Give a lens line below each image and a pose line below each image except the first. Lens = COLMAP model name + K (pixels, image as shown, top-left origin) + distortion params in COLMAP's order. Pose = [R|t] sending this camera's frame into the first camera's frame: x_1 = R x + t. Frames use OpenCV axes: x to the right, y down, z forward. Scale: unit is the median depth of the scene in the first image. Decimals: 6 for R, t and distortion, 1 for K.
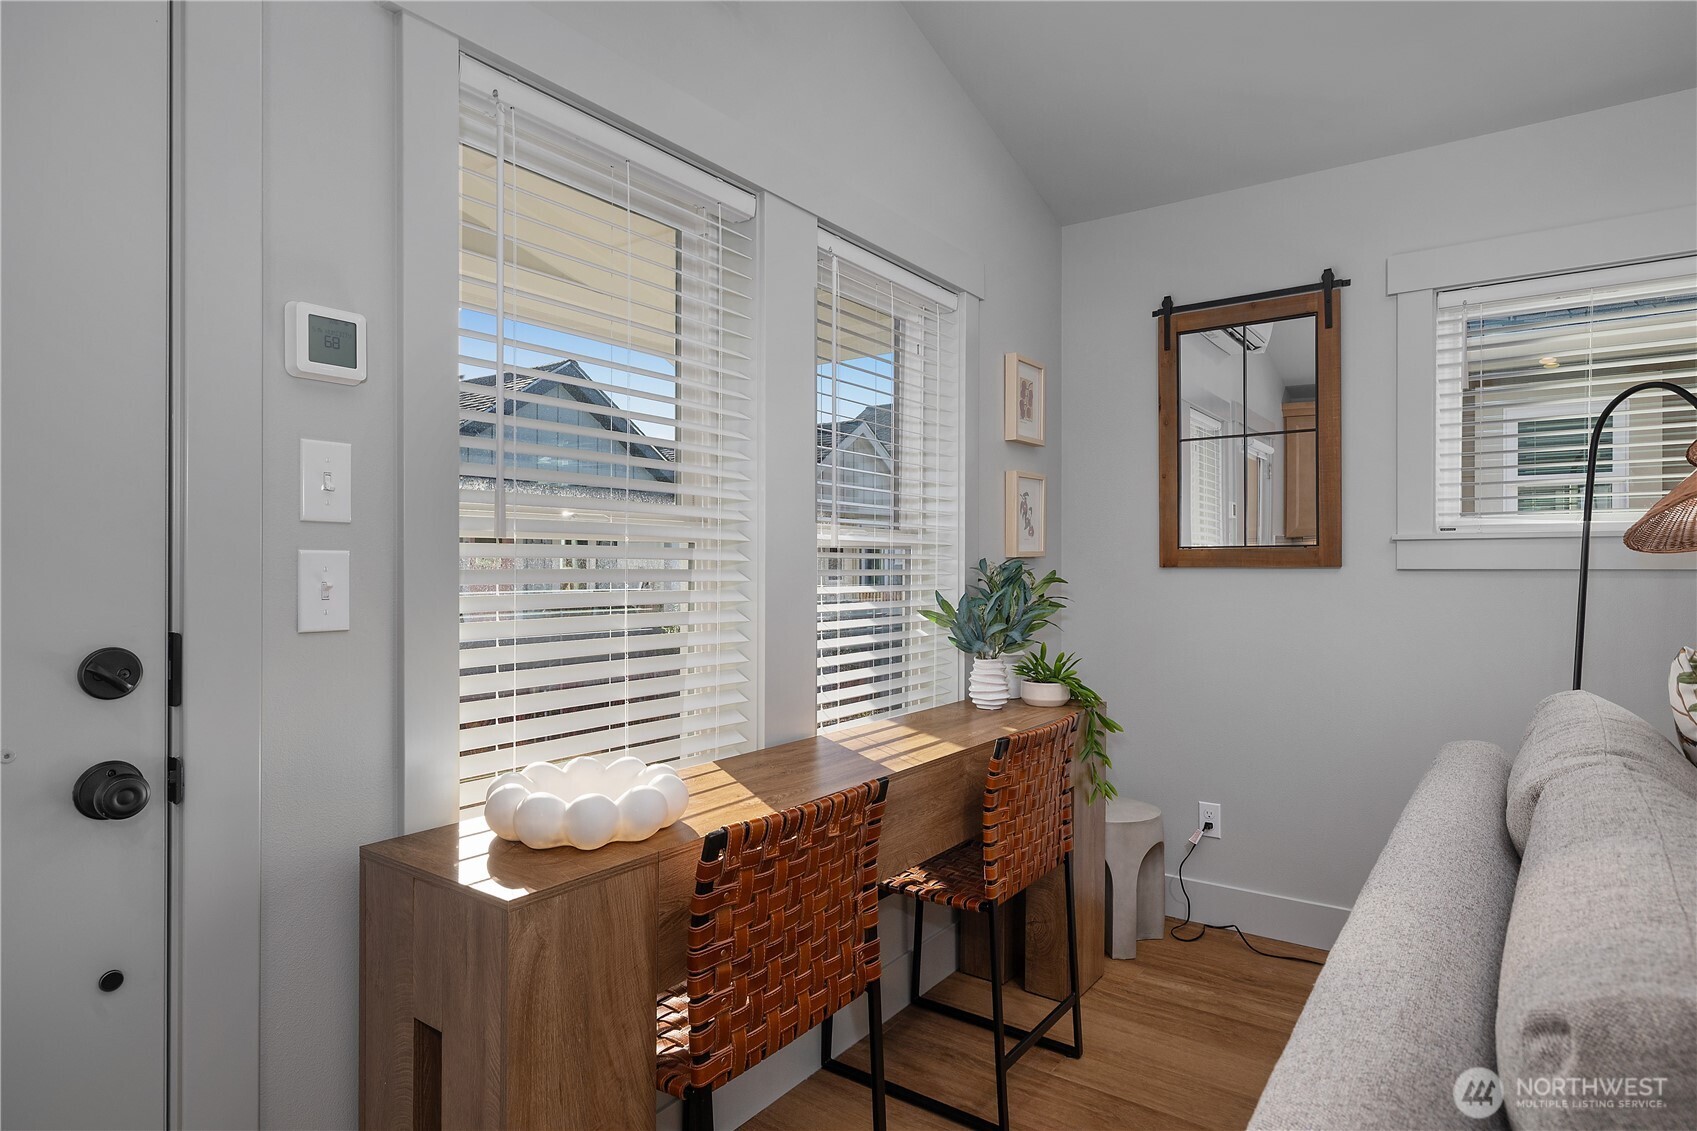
lens RADIAL K [[933.0, 0, 848.5], [0, 933.0, 565.5], [0, 0, 1]] dist [0.001169, 0.000709]
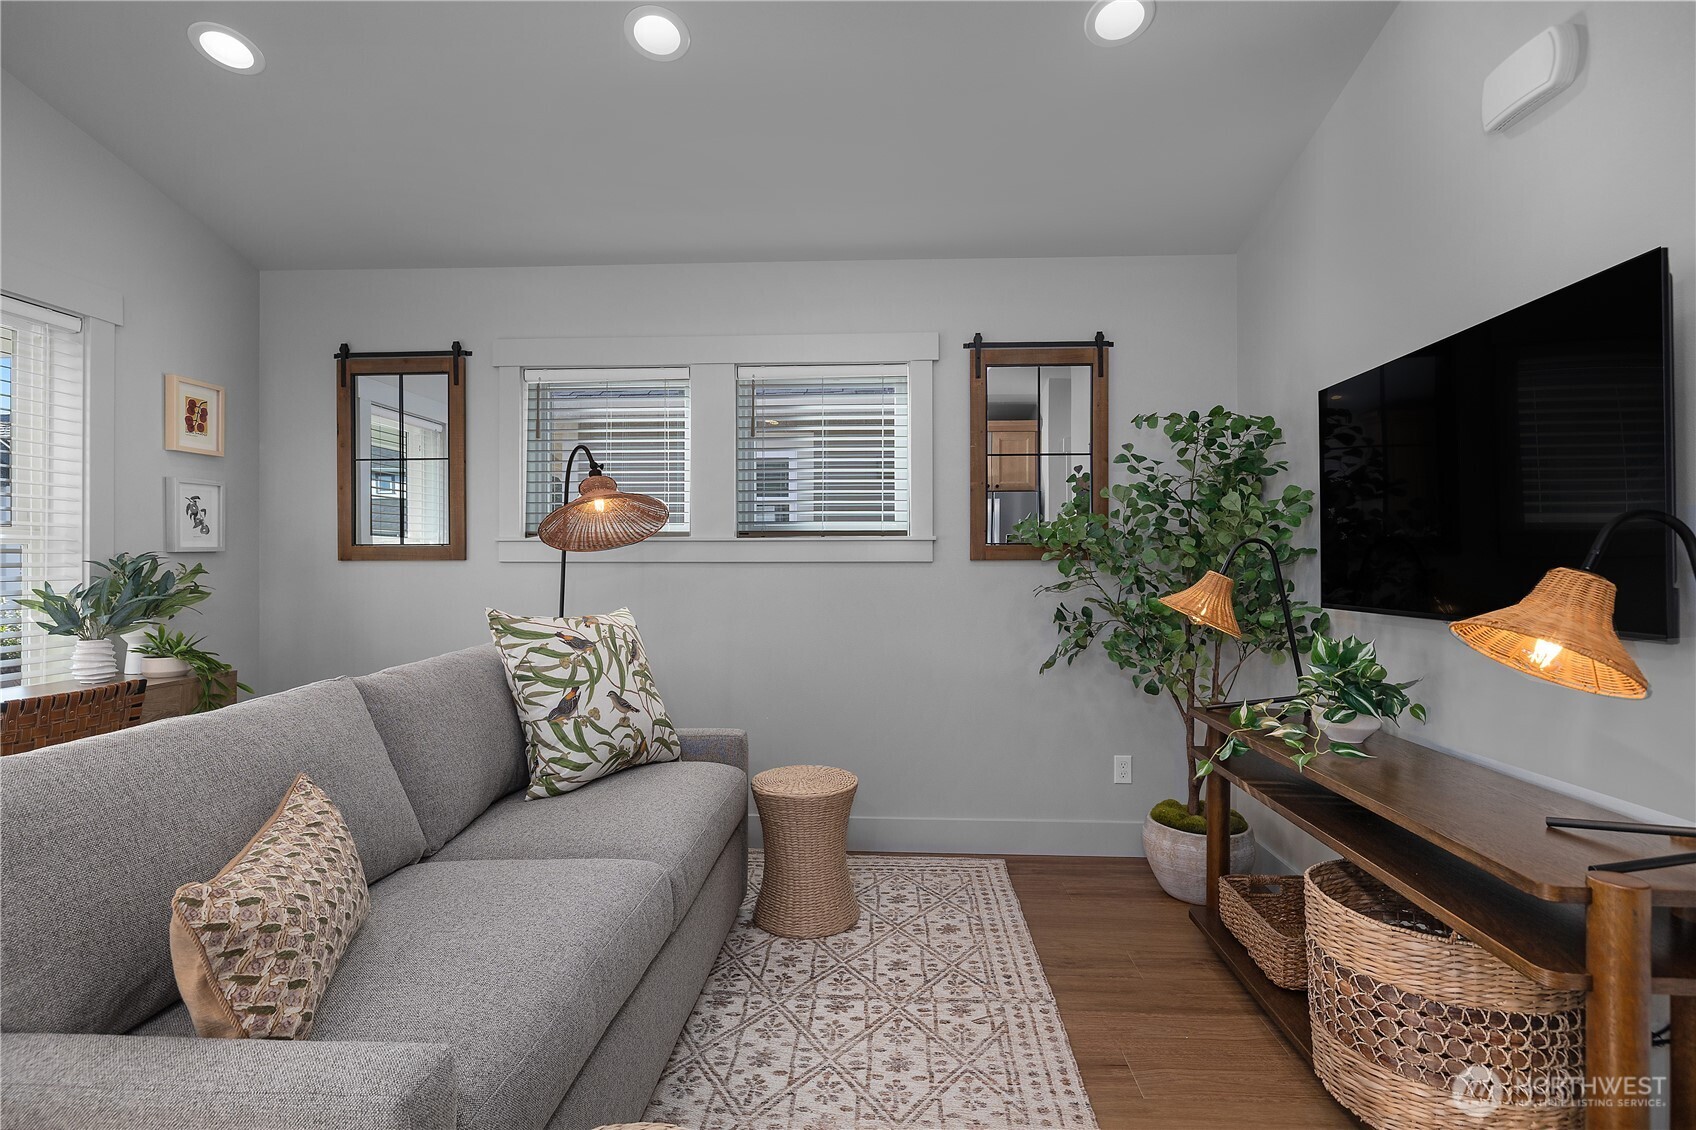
lens RADIAL K [[825.1, 0, 850.7], [0, 825.1, 559.8], [0, 0, 1]] dist [-0.003297, 0.001523]
pose [[0.843946, -0.000076, 0.536429, 0.353927], [-0.000175, 1.000000, 0.000417, 0.000291], [-0.536428, -0.000446, 0.843946, -0.324638]]
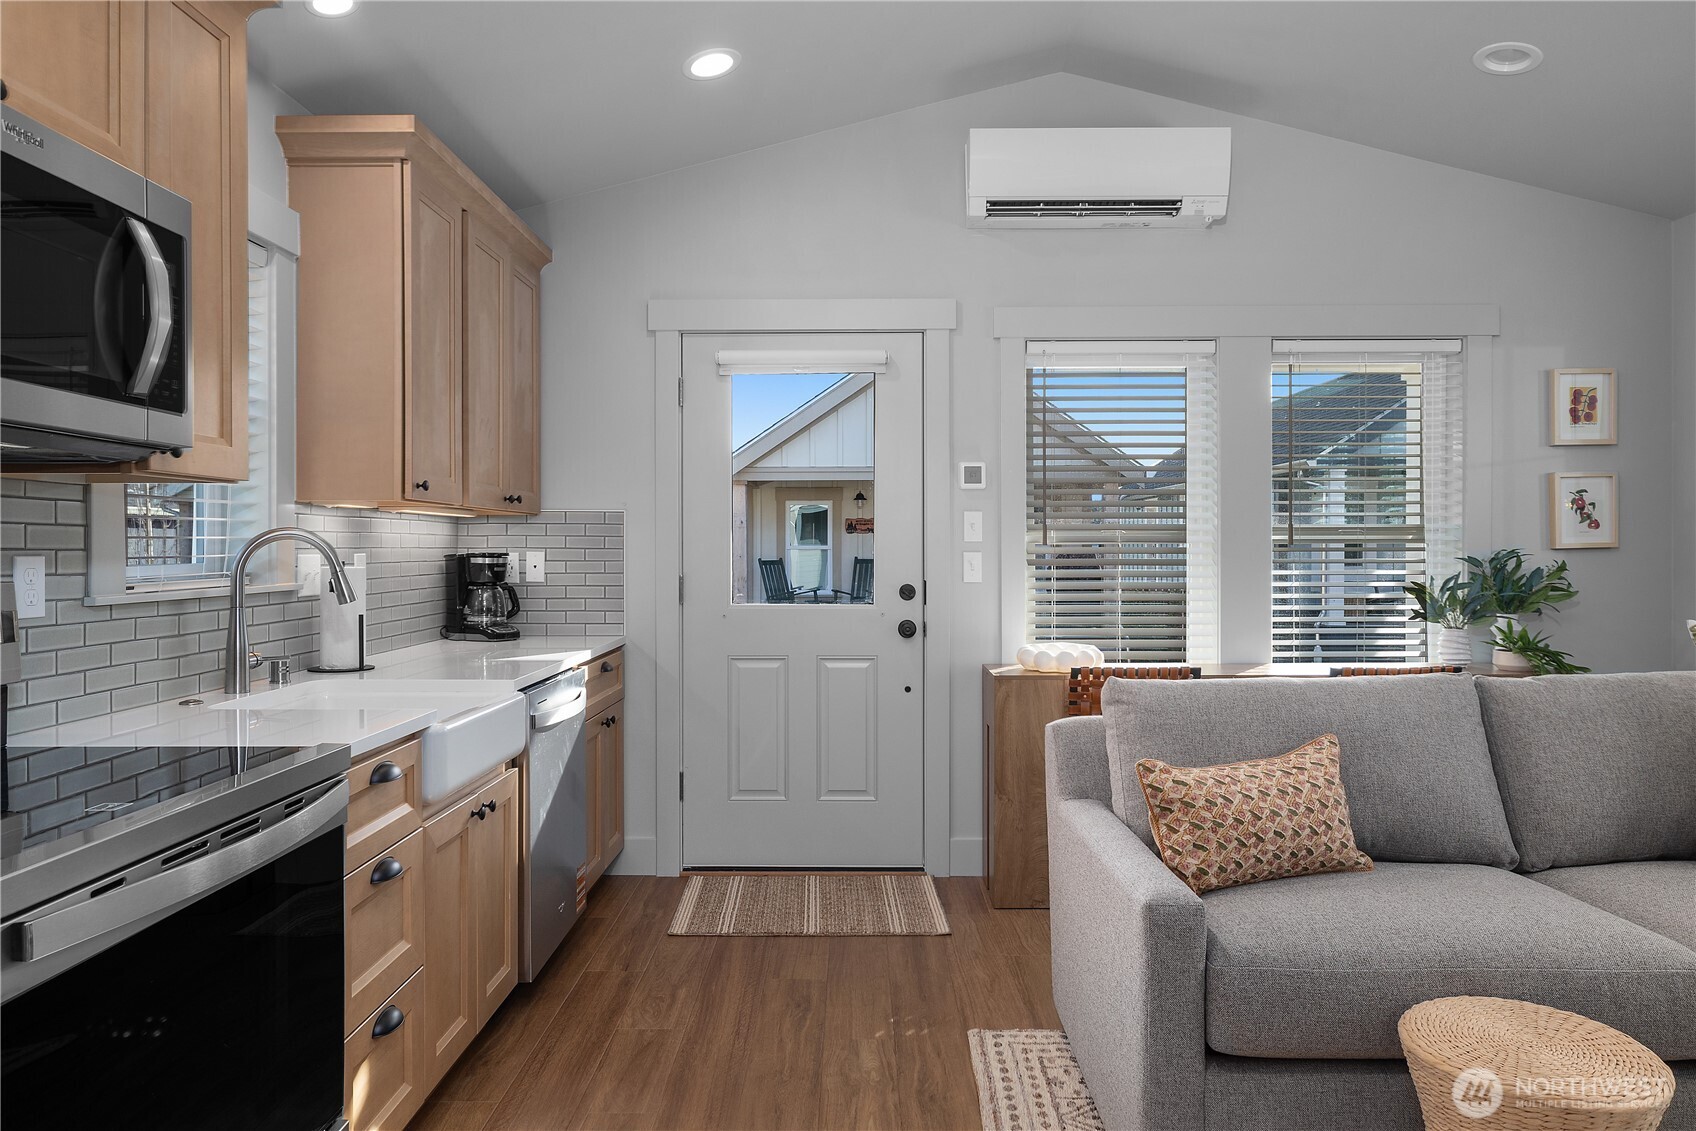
lens RADIAL K [[1096.6, 0, 840.3], [0, 1096.6, 554.9], [0, 0, 1]] dist [0.000583, 0.000099]
pose [[0.571271, 0.001011, -0.820761, 0.815227], [0.004189, 0.999983, 0.004147, -0.010671], [0.820751, -0.005807, 0.571257, -0.502226]]
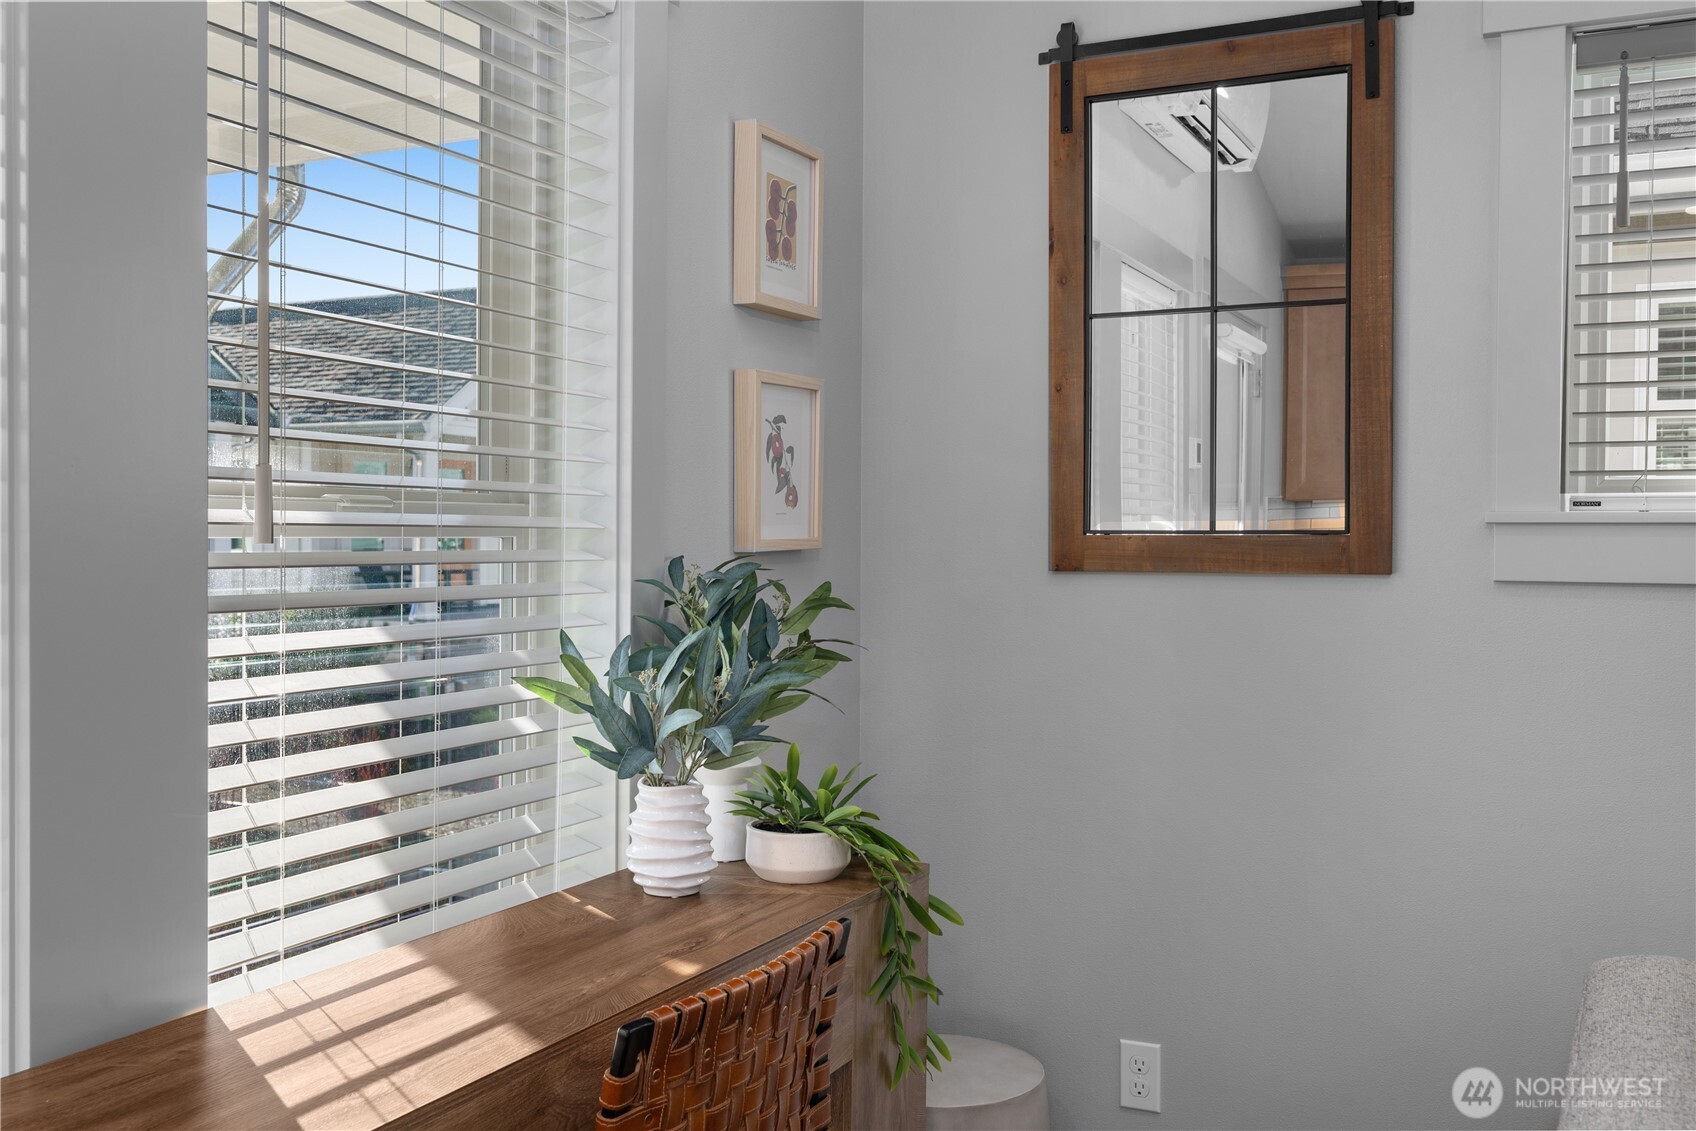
lens RADIAL K [[1558.8, 0, 848.0], [0, 1558.8, 565.5], [0, 0, 1]] dist [-0.008220, -0.002633]
pose [[0.985769, 0.001205, 0.168102, 0.097553], [-0.004411, 0.999815, 0.018704, -0.017760], [-0.168048, -0.019179, 0.985592, 0.220952]]
